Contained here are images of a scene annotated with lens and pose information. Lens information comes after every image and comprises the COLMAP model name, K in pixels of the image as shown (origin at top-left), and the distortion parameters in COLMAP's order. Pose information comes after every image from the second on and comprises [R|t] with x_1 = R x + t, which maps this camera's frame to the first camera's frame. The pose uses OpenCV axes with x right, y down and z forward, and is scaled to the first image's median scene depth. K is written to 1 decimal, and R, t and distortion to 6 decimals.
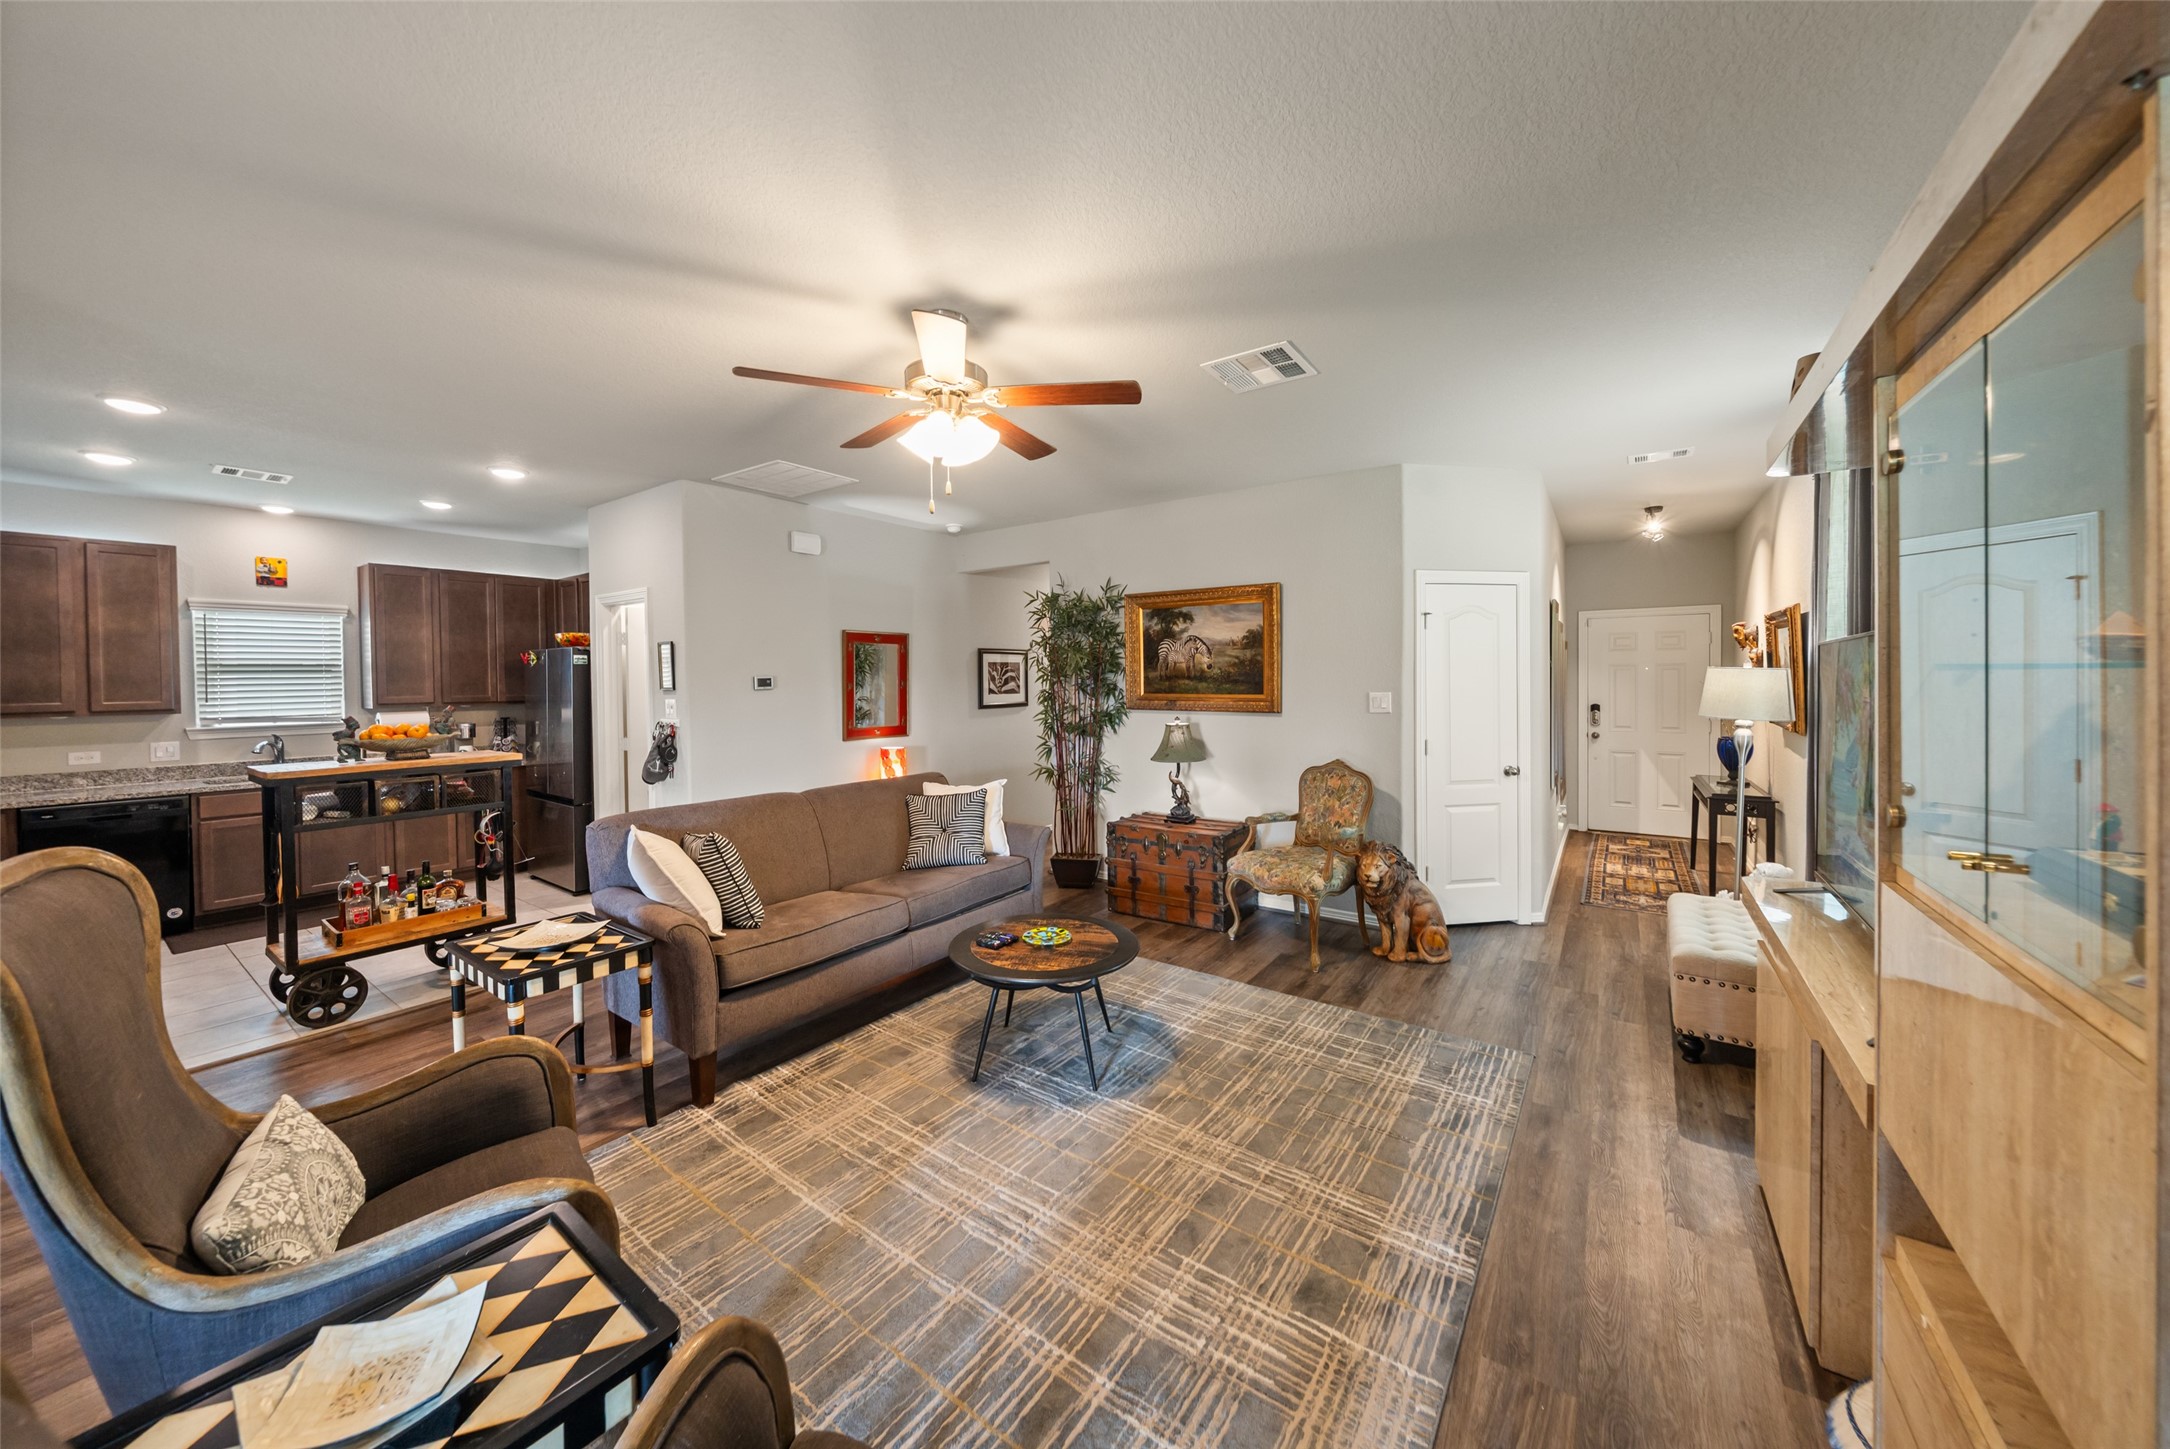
lens RADIAL K [[756.9, 0, 1081.8], [0, 756.9, 691.2], [0, 0, 1]] dist [-0.002182, -0.000065]
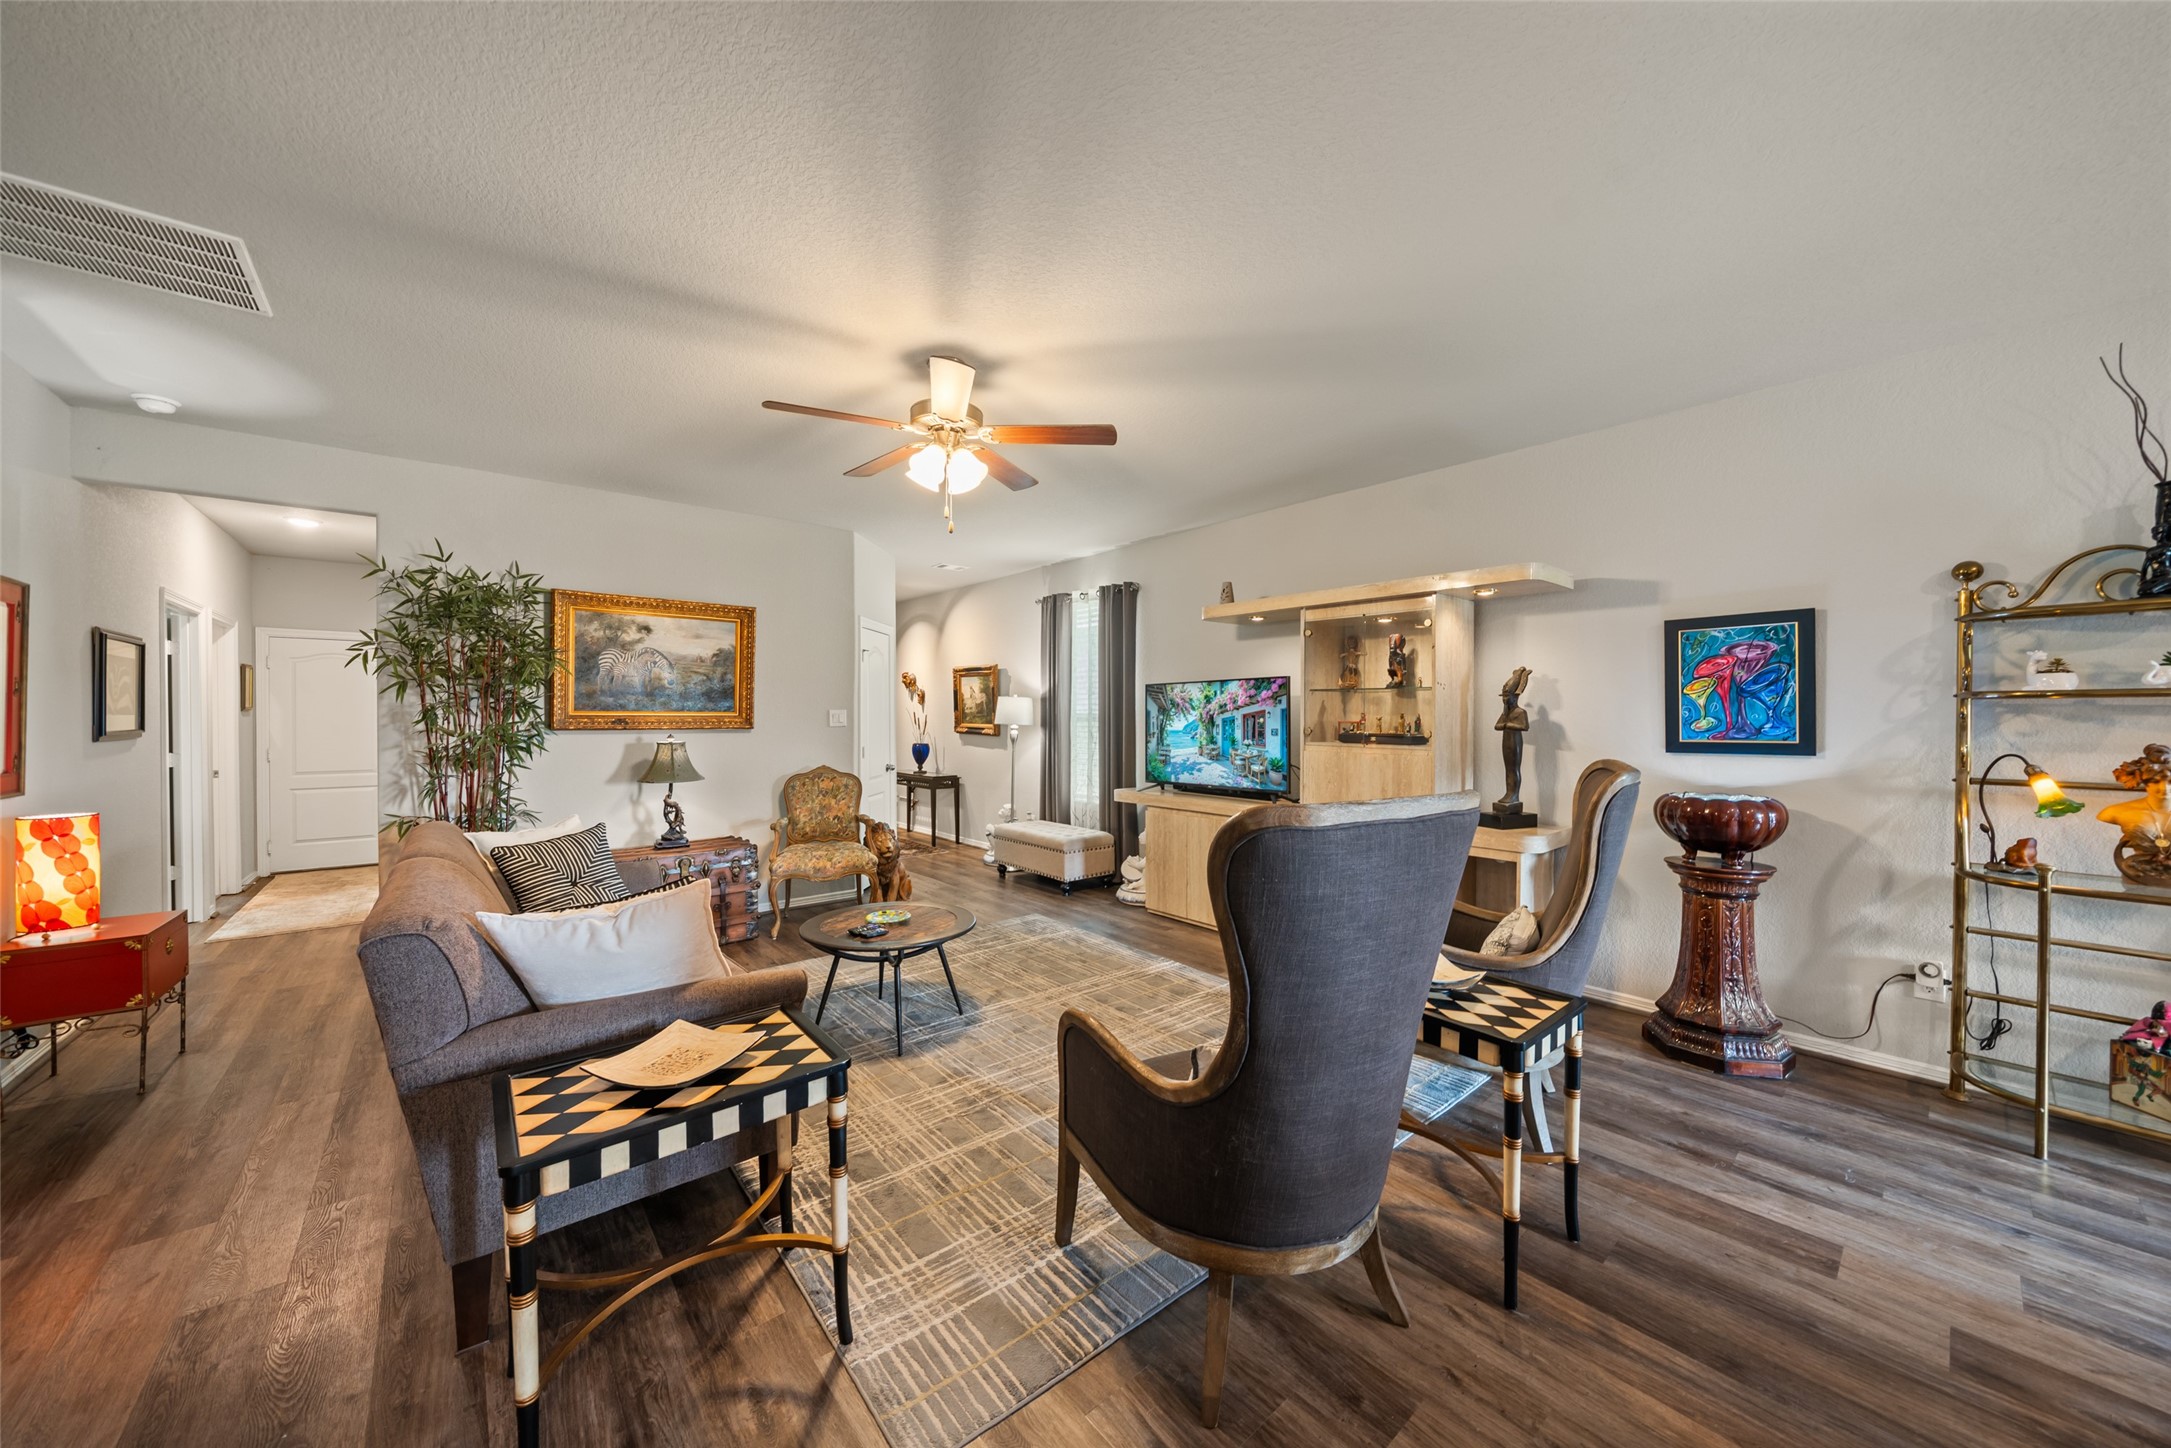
lens RADIAL K [[752.5, 0, 1088.8], [0, 752.5, 719.8], [0, 0, 1]] dist [-0.005062, 0.000318]
pose [[0.247168, 0.003555, 0.968966, -0.642491], [0.014072, 0.999875, -0.007258, 0.029611], [-0.968871, 0.015429, 0.247087, 0.271455]]
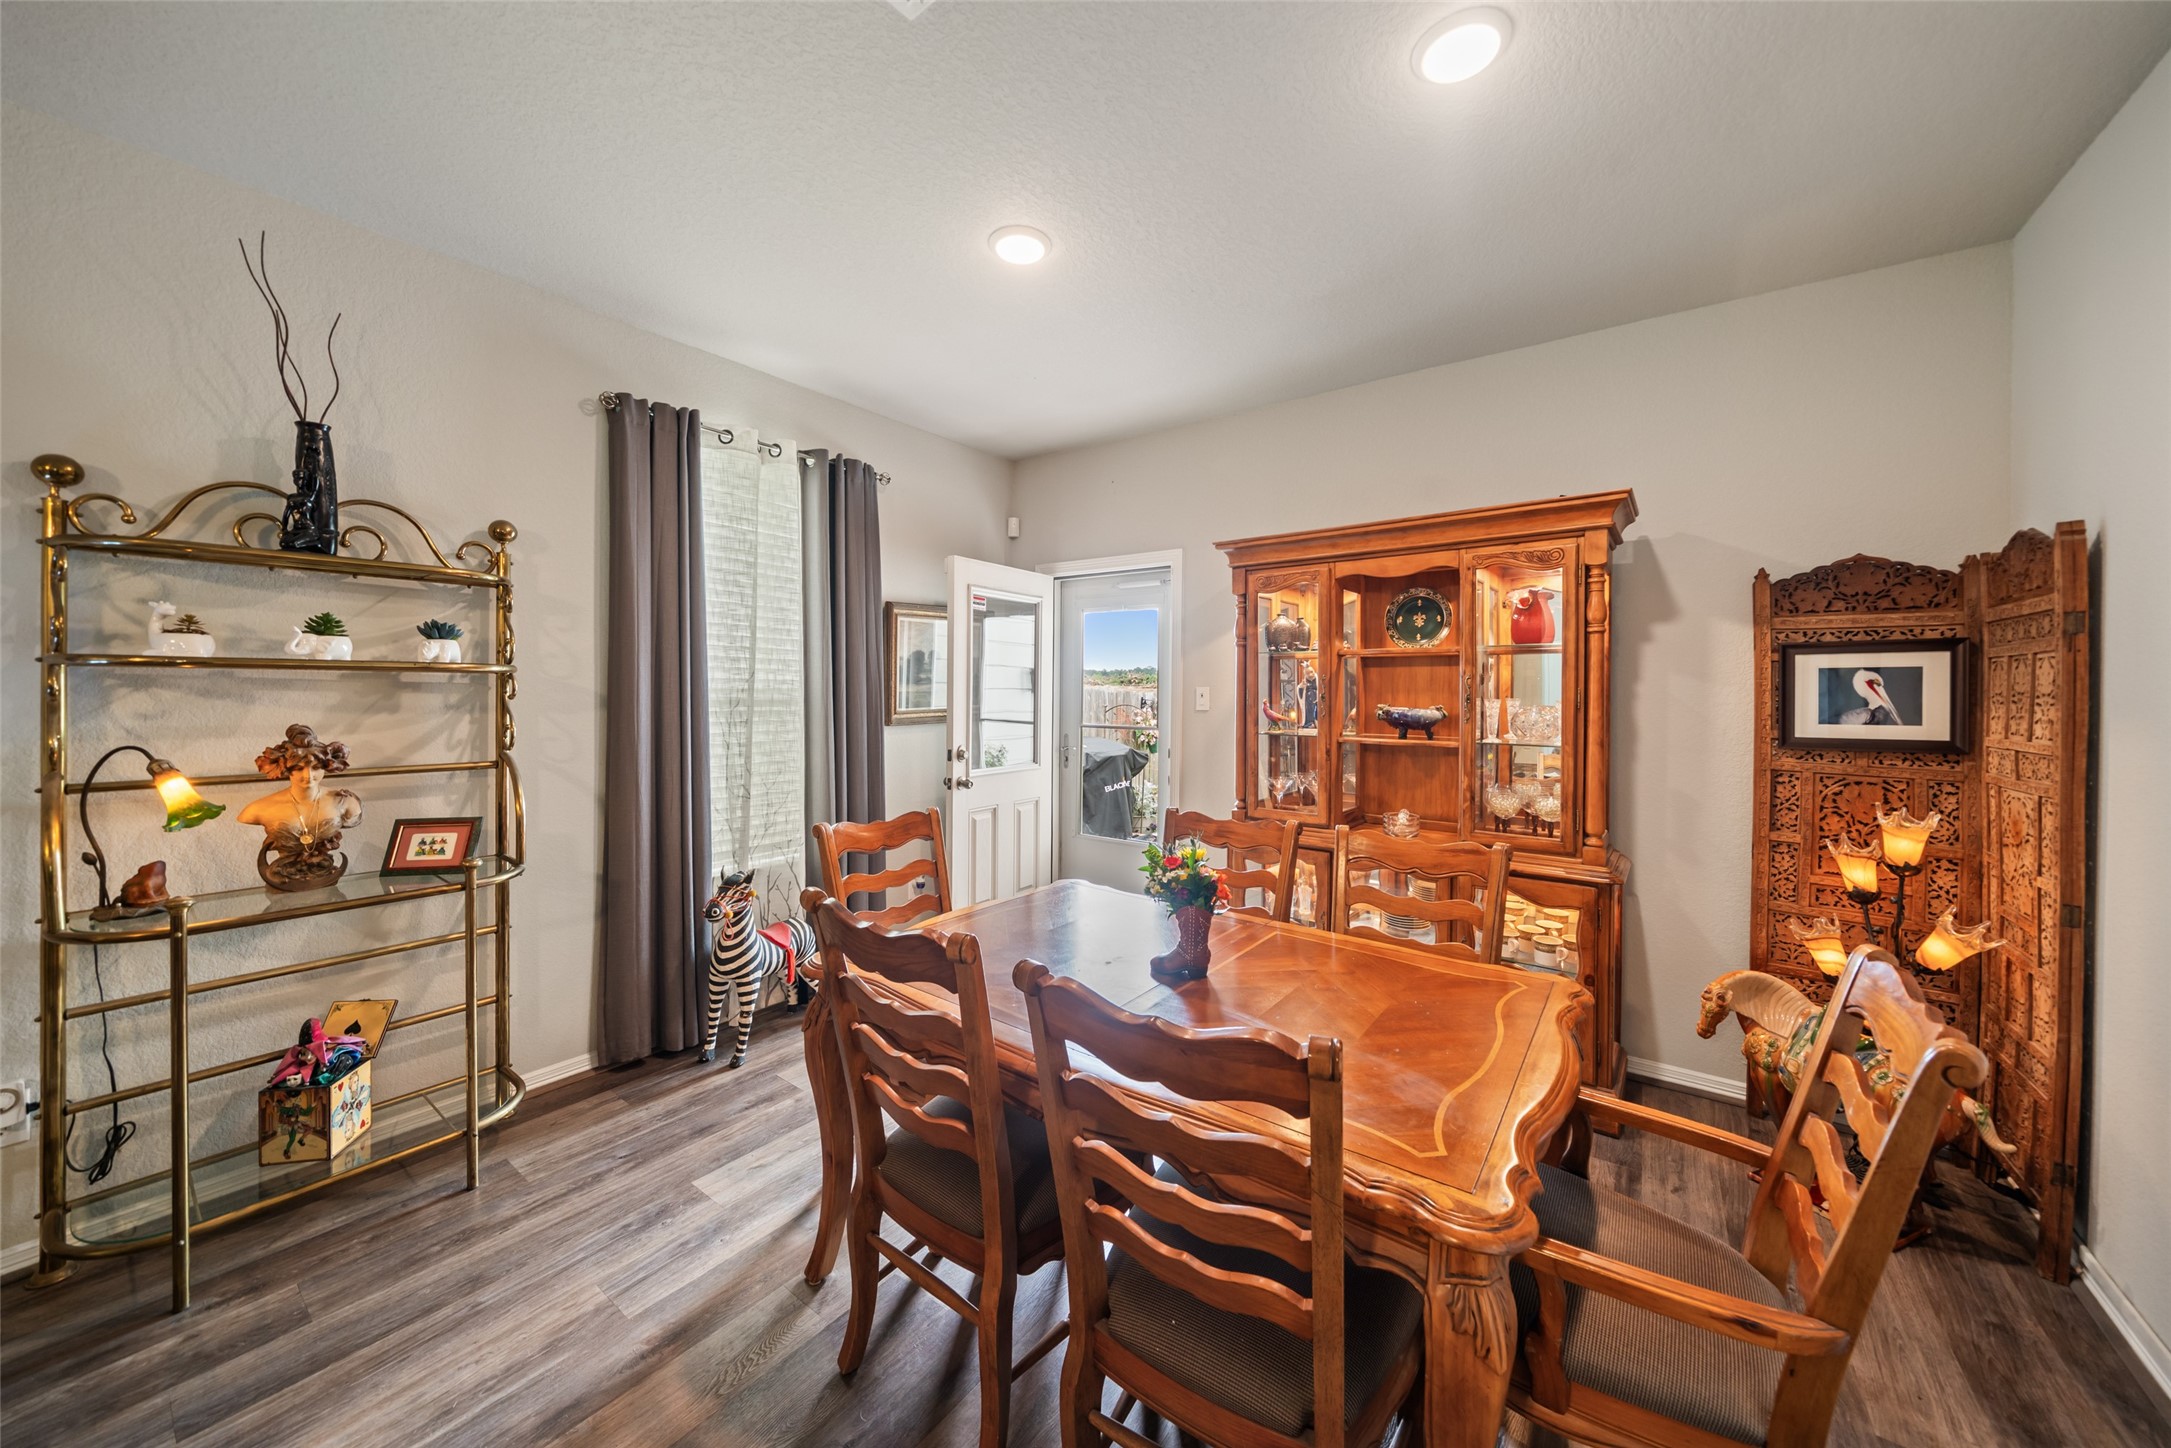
lens RADIAL K [[759.5, 0, 1080.5], [0, 759.5, 699.7], [0, 0, 1]] dist [-0.005973, 0.000256]
pose [[-0.999677, 0.002353, 0.025295, -0.452213], [0.002979, 0.999689, 0.024741, 0.028657], [-0.025229, 0.024808, -0.999374, 0.132013]]
